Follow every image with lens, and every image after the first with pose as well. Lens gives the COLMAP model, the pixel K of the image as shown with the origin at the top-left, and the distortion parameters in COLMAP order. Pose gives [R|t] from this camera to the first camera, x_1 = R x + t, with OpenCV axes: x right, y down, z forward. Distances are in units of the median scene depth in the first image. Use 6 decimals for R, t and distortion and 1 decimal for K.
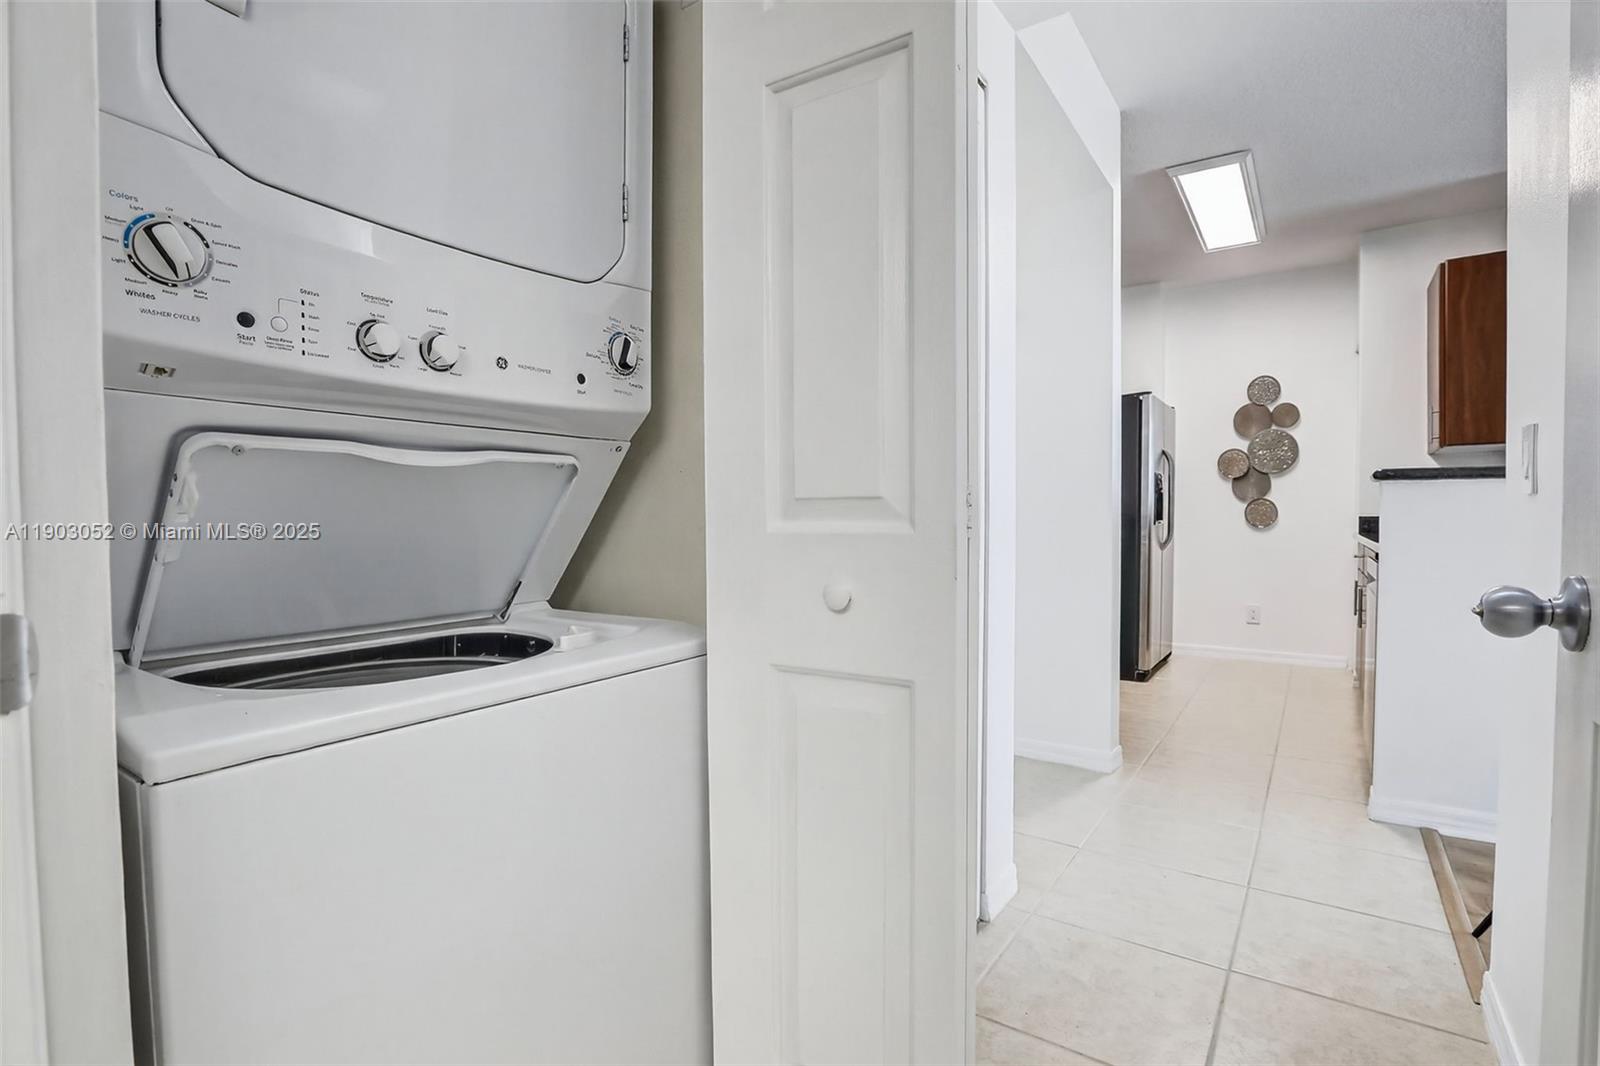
lens RADIAL K [[738.7, 0, 803.2], [0, 738.7, 540.3], [0, 0, 1]] dist [-0.044334, 0.000139]
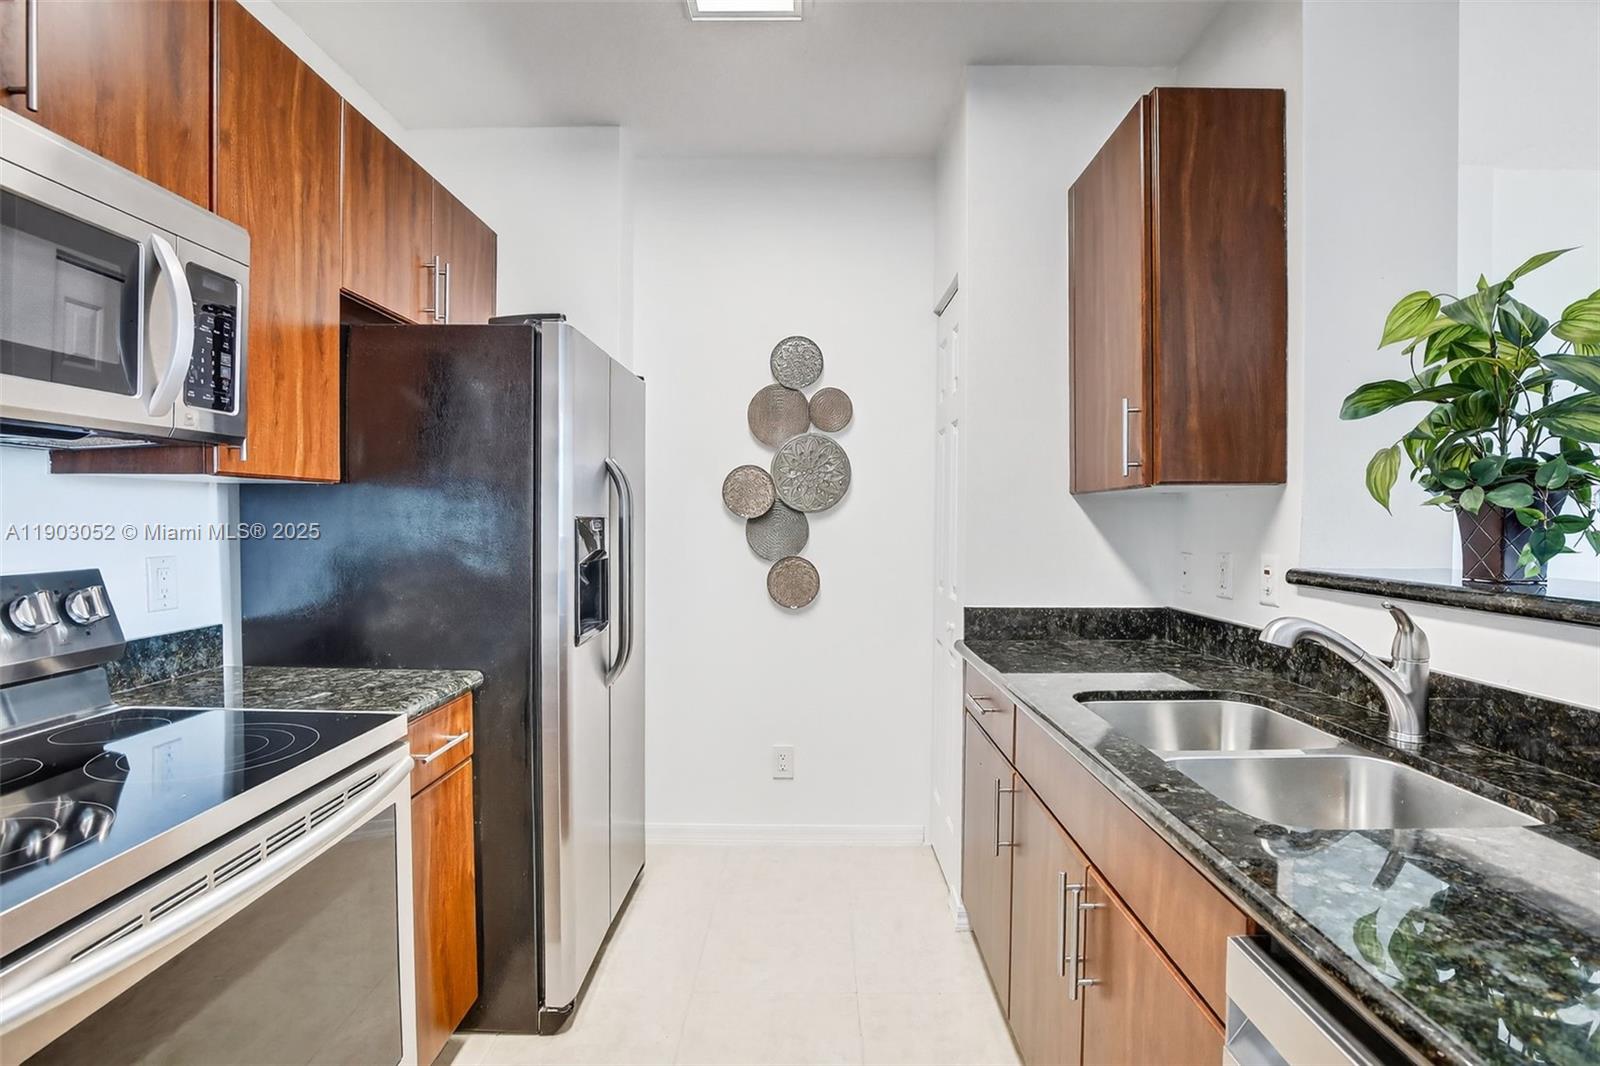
lens RADIAL K [[738.7, 0, 803.2], [0, 738.7, 540.3], [0, 0, 1]] dist [-0.044334, 0.000139]
pose [[0.824906, -0.006863, 0.565229, 0.320405], [0.008733, 0.999962, -0.000604, -0.070247], [-0.565203, 0.005435, 0.824934, 0.533261]]
